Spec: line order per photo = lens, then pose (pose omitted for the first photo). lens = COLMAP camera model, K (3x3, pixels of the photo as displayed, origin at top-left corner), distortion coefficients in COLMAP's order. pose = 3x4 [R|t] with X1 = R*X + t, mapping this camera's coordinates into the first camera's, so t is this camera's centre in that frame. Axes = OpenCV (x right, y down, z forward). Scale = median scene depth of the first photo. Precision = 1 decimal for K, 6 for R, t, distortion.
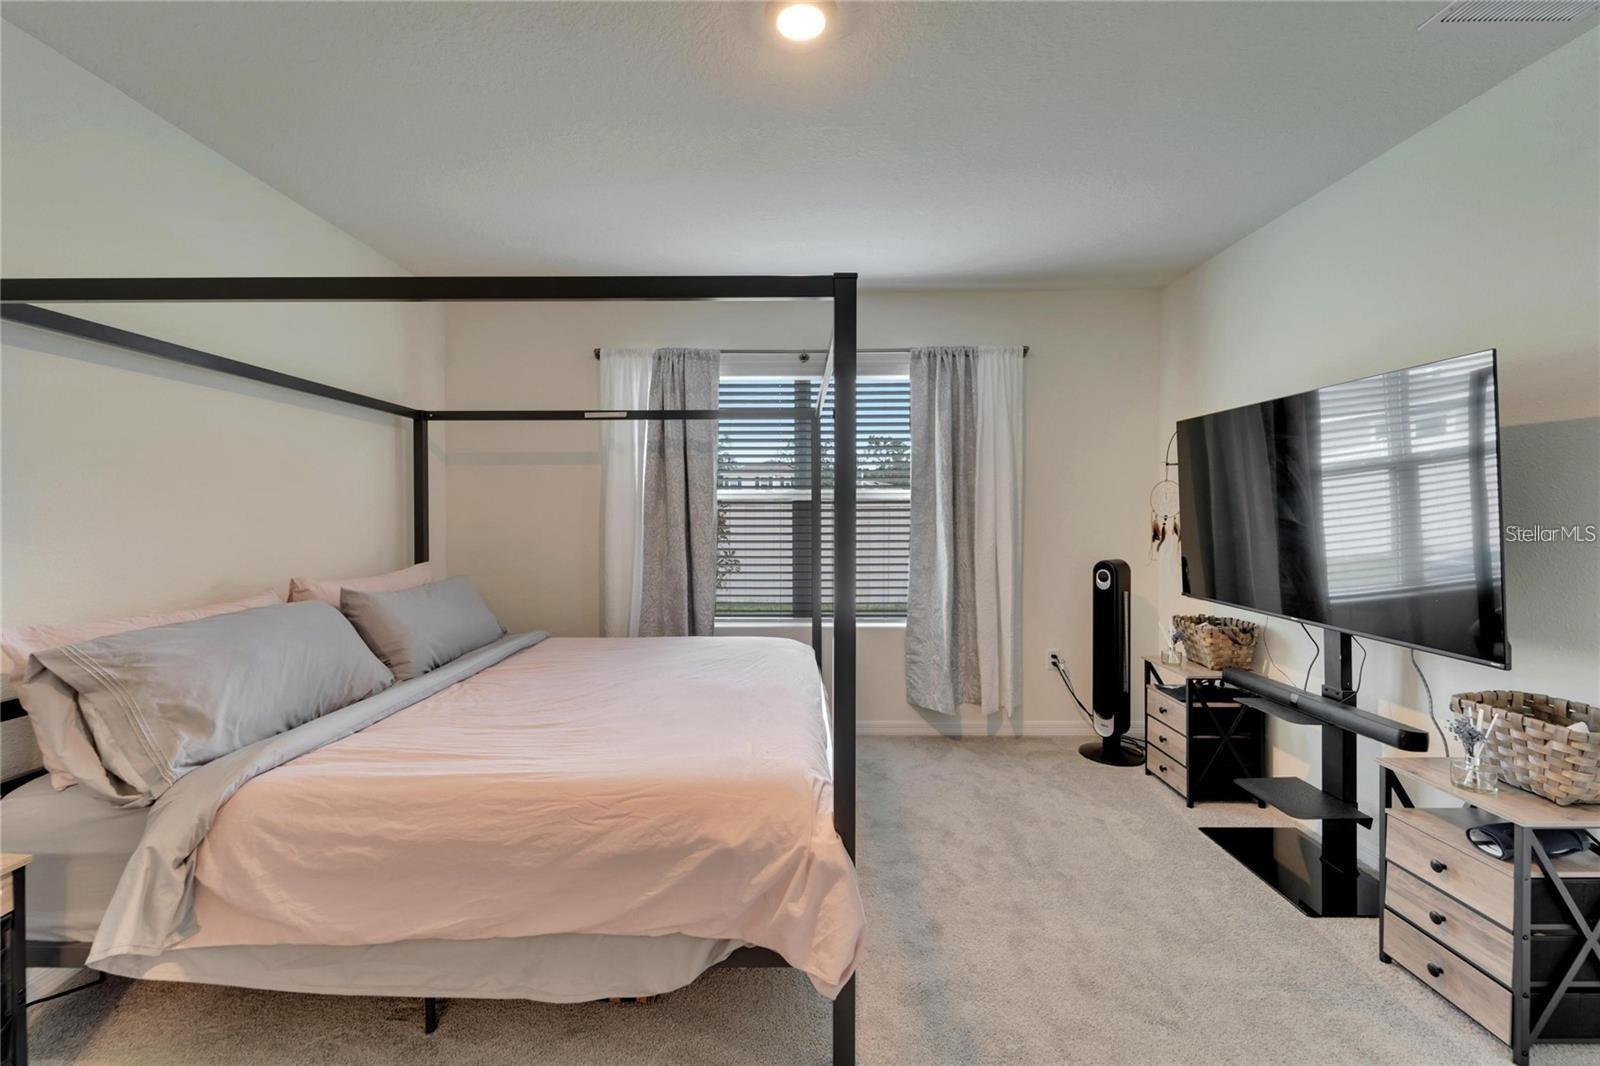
lens RADIAL K [[650.6, 0, 796.2], [0, 650.6, 522.7], [0, 0, 1]] dist [0.001119, -0.001126]
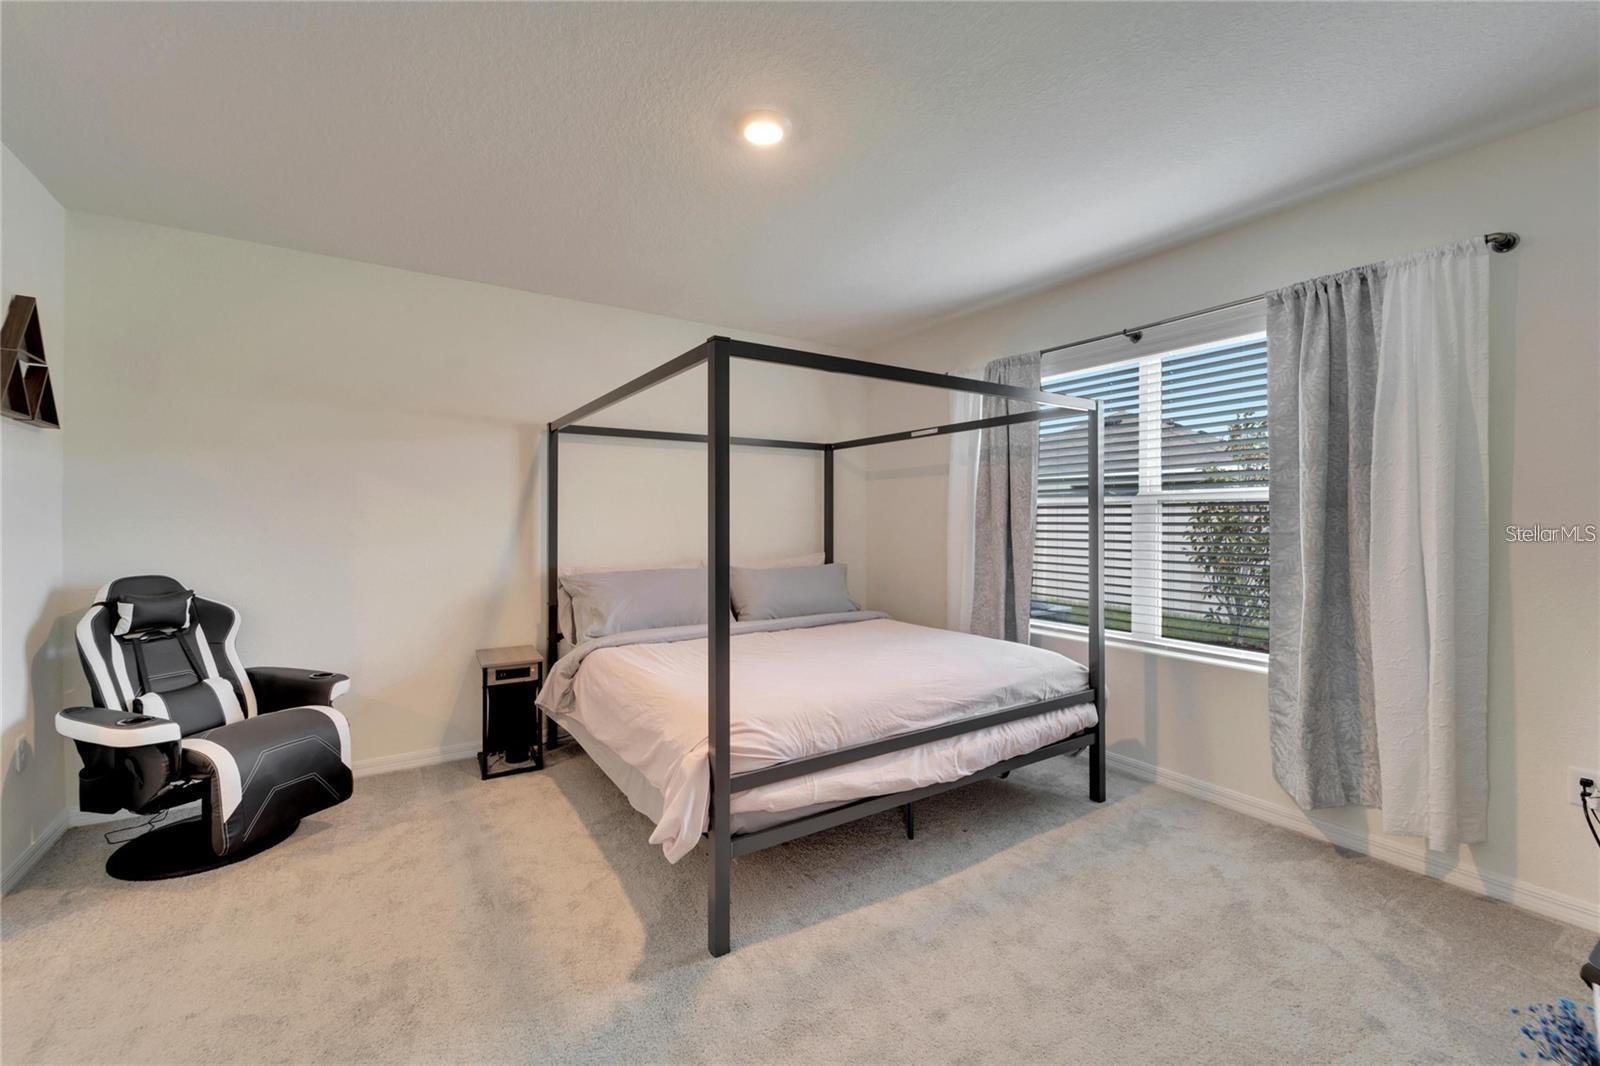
lens RADIAL K [[650.6, 0, 797.6], [0, 650.6, 525.1], [0, 0, 1]] dist [0.001119, -0.001126]
pose [[0.559765, 0.010461, -0.828586, 0.491772], [-0.013116, 0.999907, 0.003763, -0.002703], [0.828548, 0.008762, 0.559850, 0.154678]]
